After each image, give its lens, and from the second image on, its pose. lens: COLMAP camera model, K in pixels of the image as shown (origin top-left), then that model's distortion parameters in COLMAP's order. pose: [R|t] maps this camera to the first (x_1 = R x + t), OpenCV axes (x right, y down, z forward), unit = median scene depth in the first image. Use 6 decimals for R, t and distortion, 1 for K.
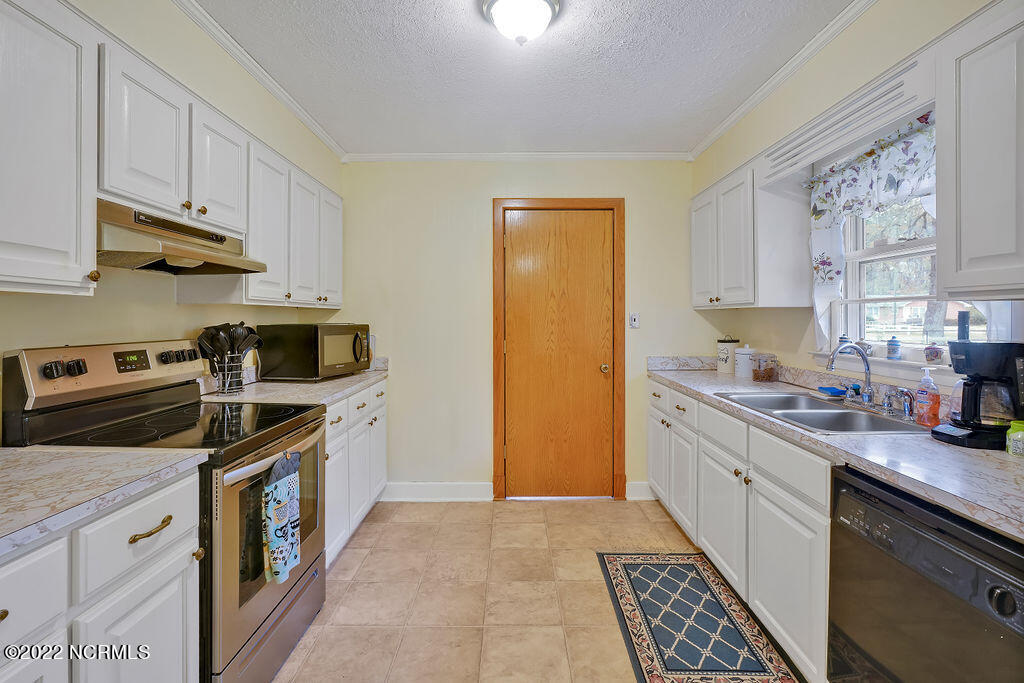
lens RADIAL K [[477.0, 0, 514.1], [0, 477.0, 319.8], [0, 0, 1]] dist [-0.007965, 0.000479]
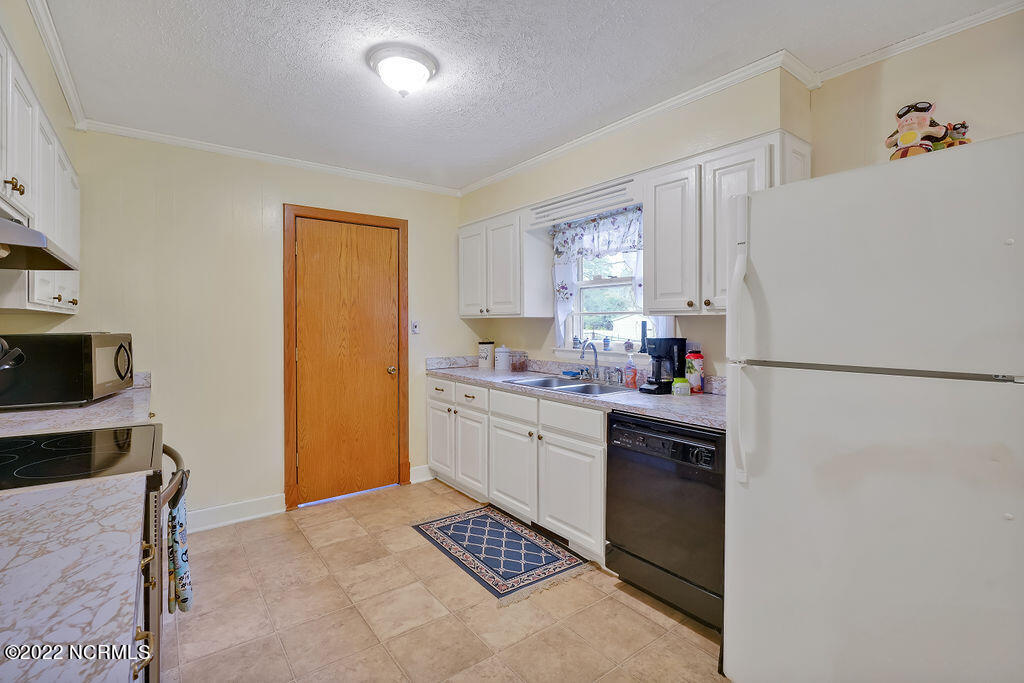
lens RADIAL K [[476.0, 0, 510.7], [0, 476.0, 327.6], [0, 0, 1]] dist [-0.000816, 0.000184]
pose [[0.801878, -0.005807, 0.597460, -0.358336], [0.003854, 0.999982, 0.004546, -0.002704], [-0.597476, -0.001343, 0.801886, -0.088257]]
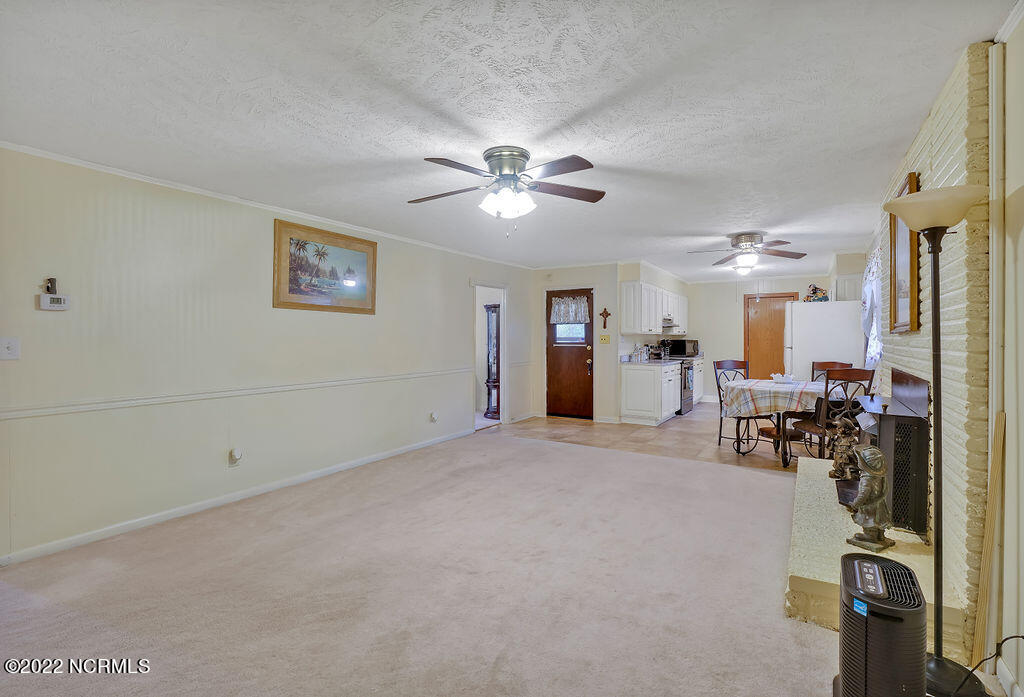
lens RADIAL K [[478.0, 0, 512.0], [0, 478.0, 348.5], [0, 0, 1]] dist [-0.025289, -0.000042]
pose [[0.842268, 0.011038, -0.538945, 0.435477], [-0.001583, 0.999837, 0.018003, 0.013090], [0.539056, -0.014310, 0.842148, -2.889133]]
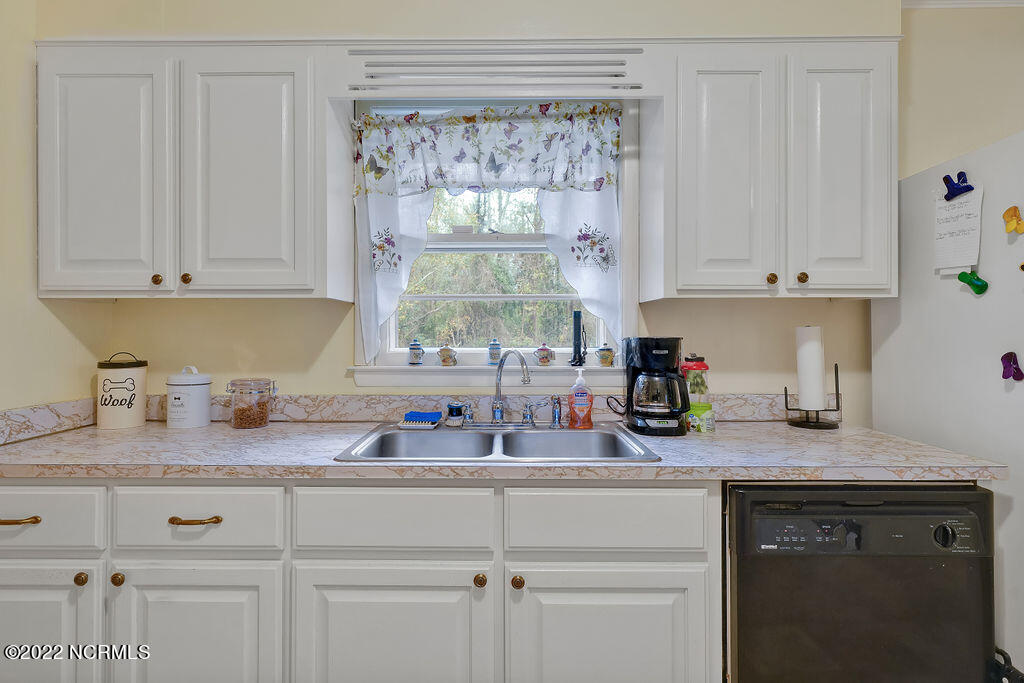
lens RADIAL K [[524.7, 0, 495.1], [0, 524.7, 328.0], [0, 0, 1]] dist [0.003709, 0.000987]
pose [[0.015691, 0.009612, 0.999831, -0.140034], [0.007783, 0.999922, -0.009735, 0.020152], [-0.999847, 0.007935, 0.015615, 0.813075]]
